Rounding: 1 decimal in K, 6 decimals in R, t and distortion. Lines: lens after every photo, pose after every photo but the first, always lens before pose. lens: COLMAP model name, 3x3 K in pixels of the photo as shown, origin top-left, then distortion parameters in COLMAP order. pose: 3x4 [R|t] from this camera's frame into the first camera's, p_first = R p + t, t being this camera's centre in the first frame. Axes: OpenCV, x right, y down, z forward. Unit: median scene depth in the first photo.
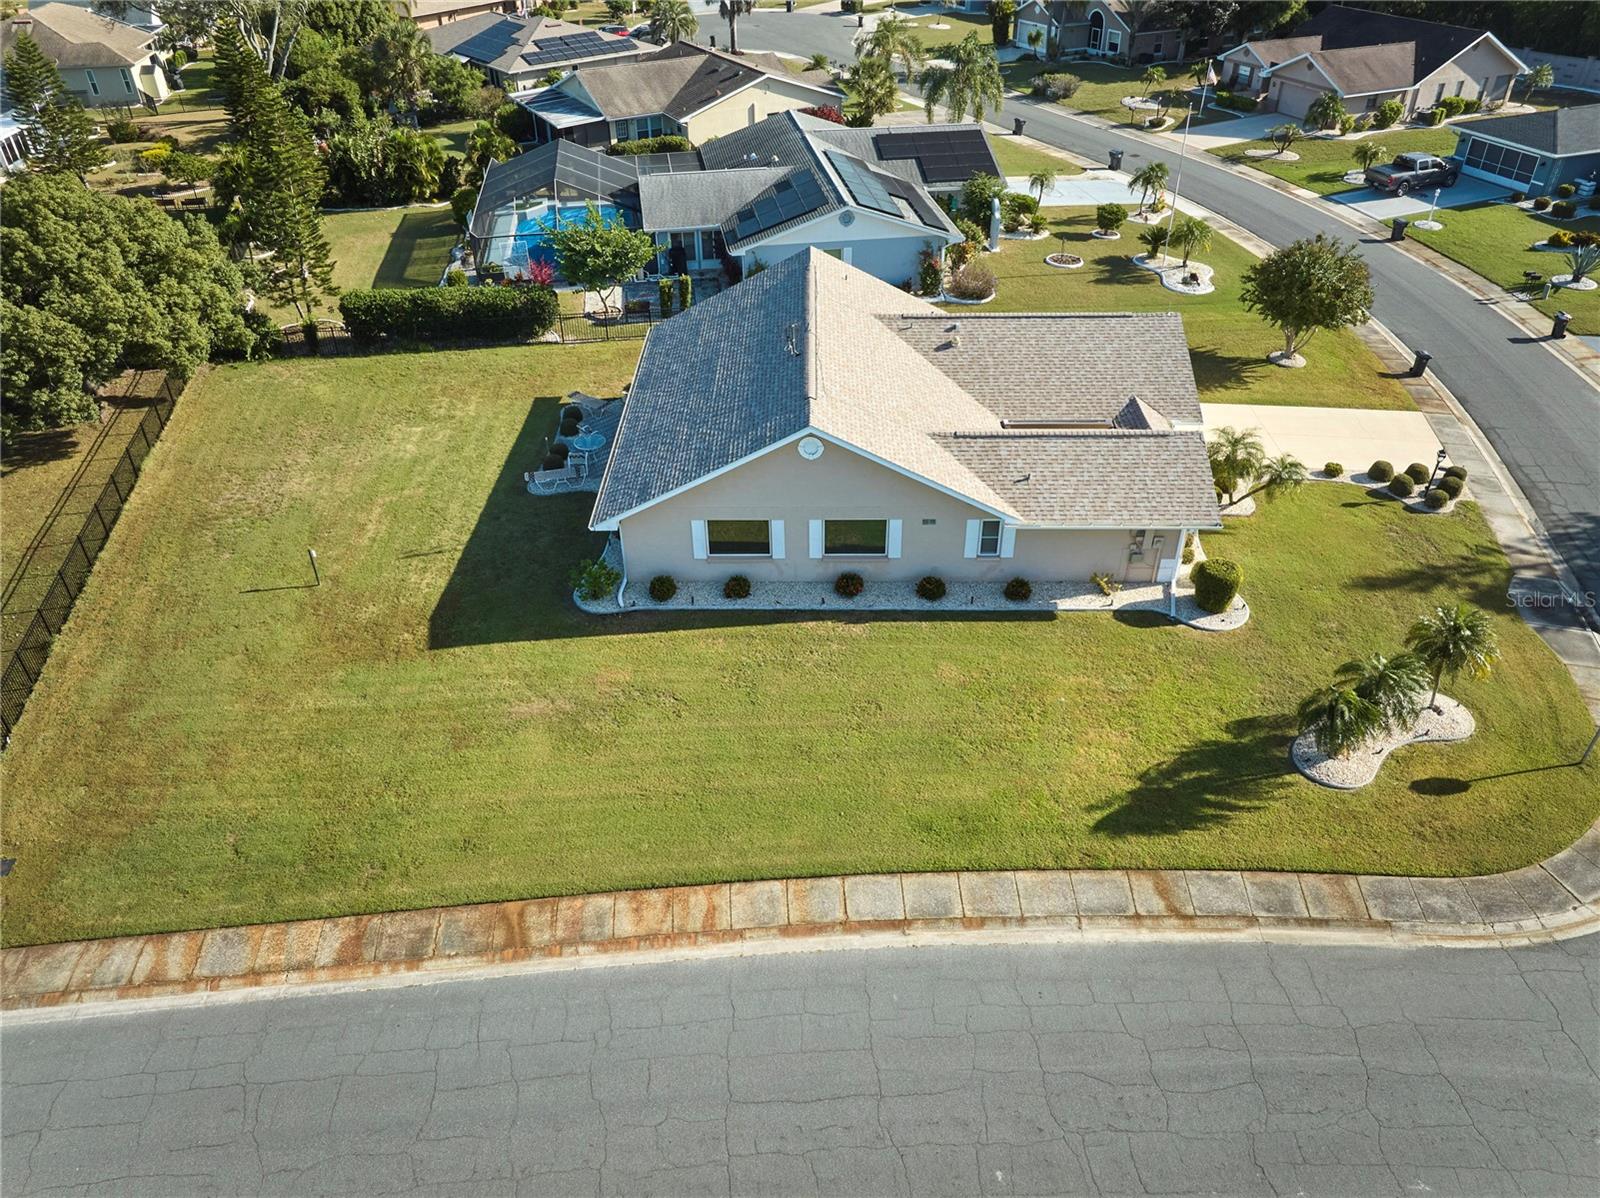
lens RADIAL K [[1126.1, 0, 805.4], [0, 1126.1, 602.4], [0, 0, 1]] dist [-0.038501, 0.001911]
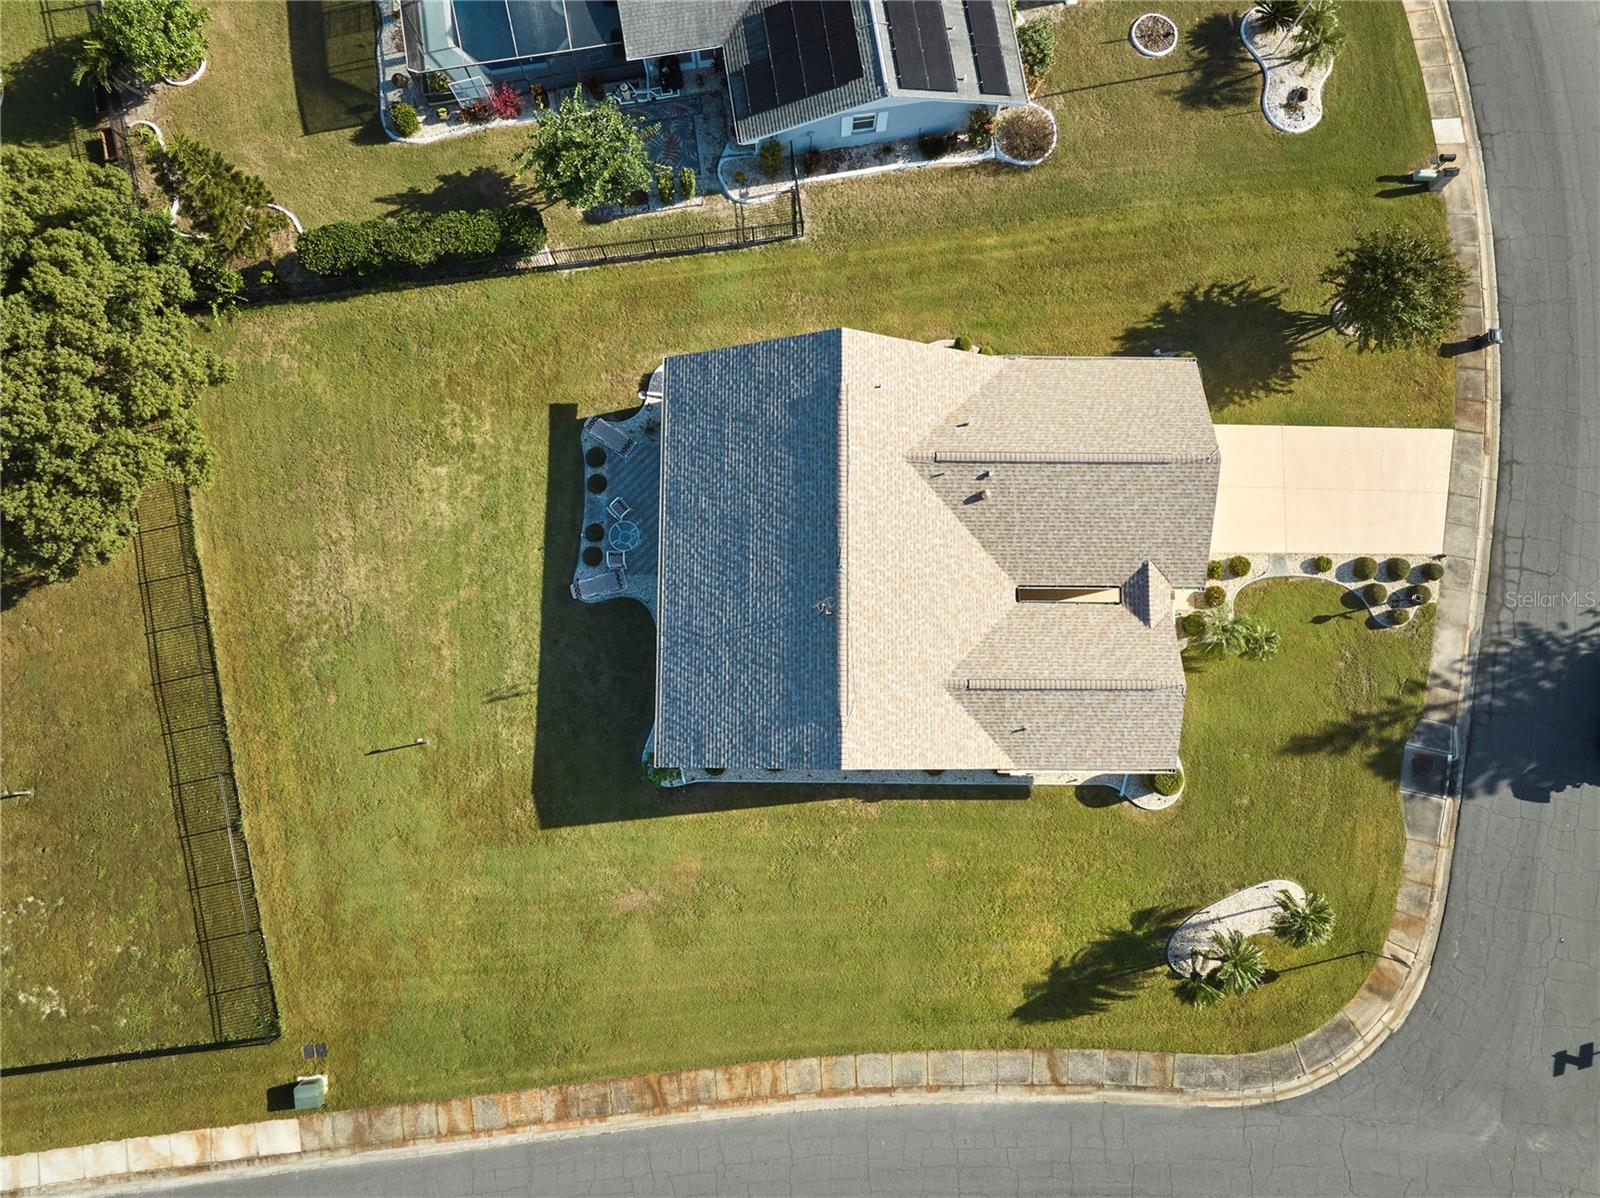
lens RADIAL K [[1135.4, 0, 806.0], [0, 1135.4, 598.3], [0, 0, 1]] dist [-0.041584, -0.003215]
pose [[0.999896, 0.001309, 0.014361, -0.059867], [-0.011399, 0.681771, 0.731477, -1.350164], [-0.008833, -0.731564, 0.681715, 0.373783]]
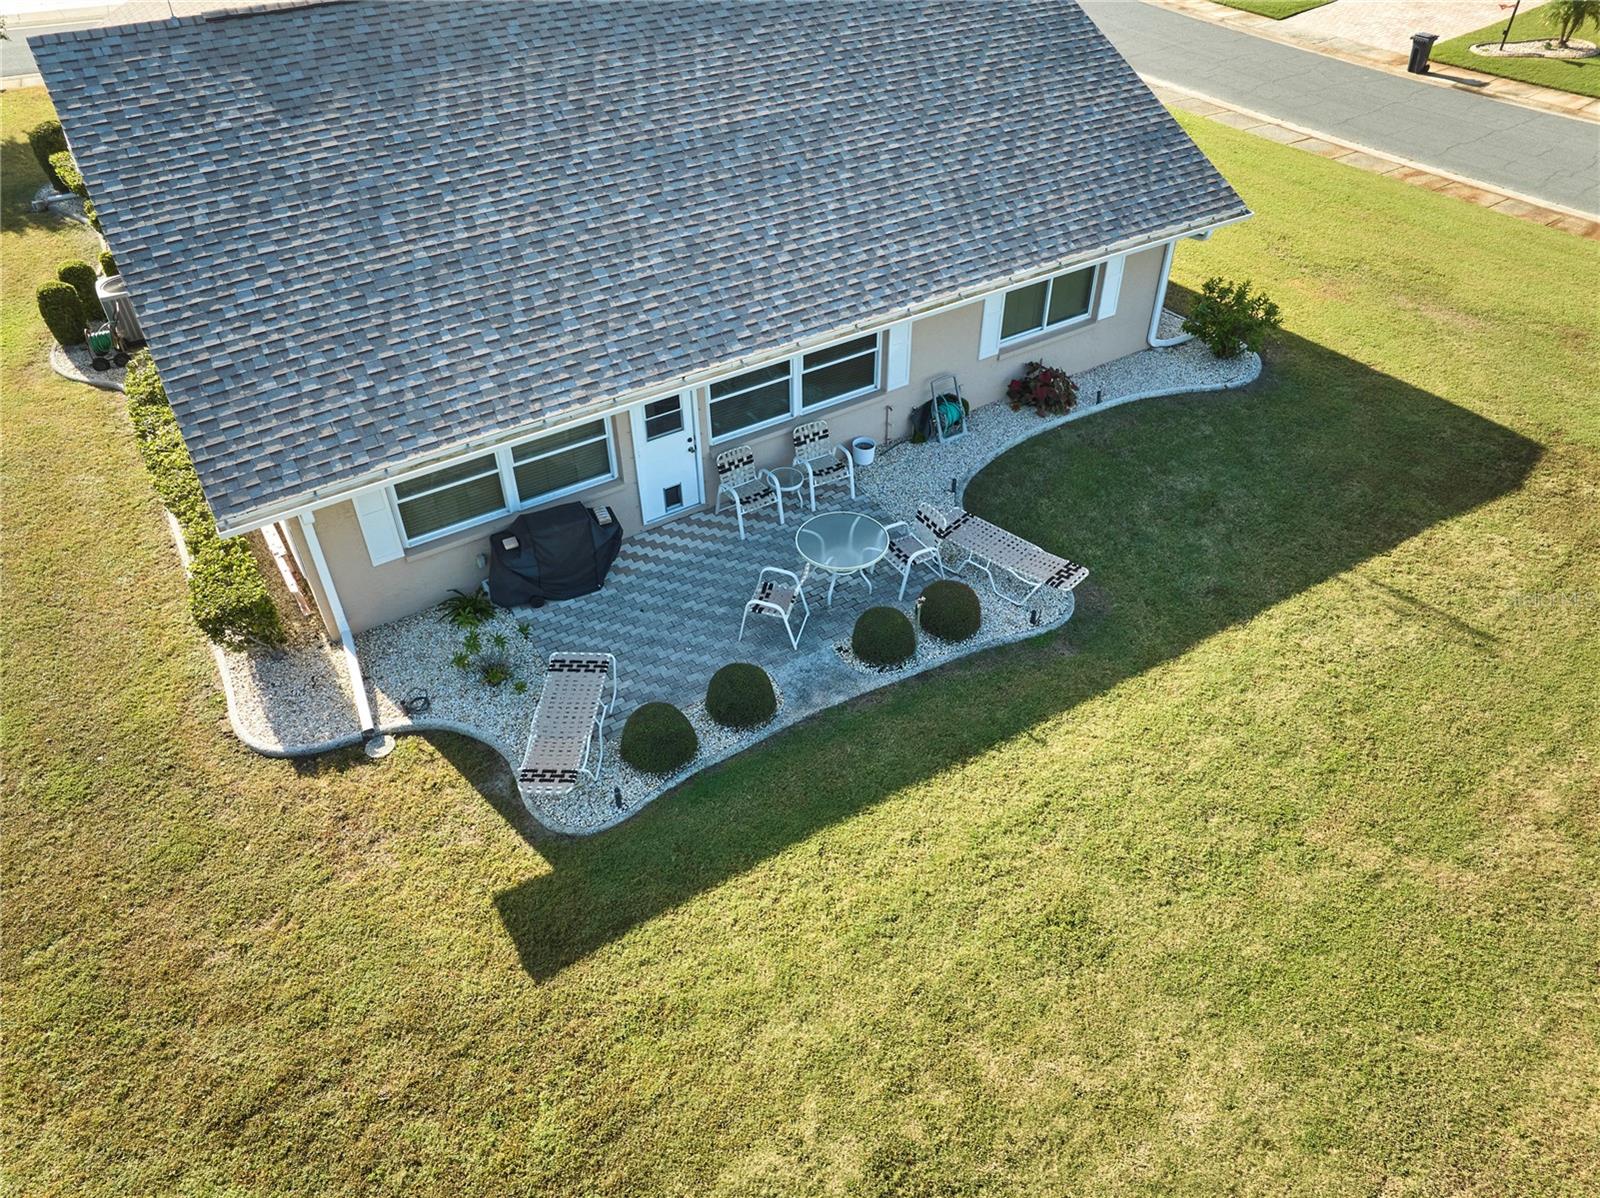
lens RADIAL K [[1126.1, 0, 805.4], [0, 1126.1, 602.4], [0, 0, 1]] dist [-0.038501, 0.001911]
pose [[-0.539405, -0.539134, 0.646820, -0.640152], [0.504285, 0.408334, 0.760894, -0.613083], [-0.674343, 0.736612, 0.051620, 1.553866]]
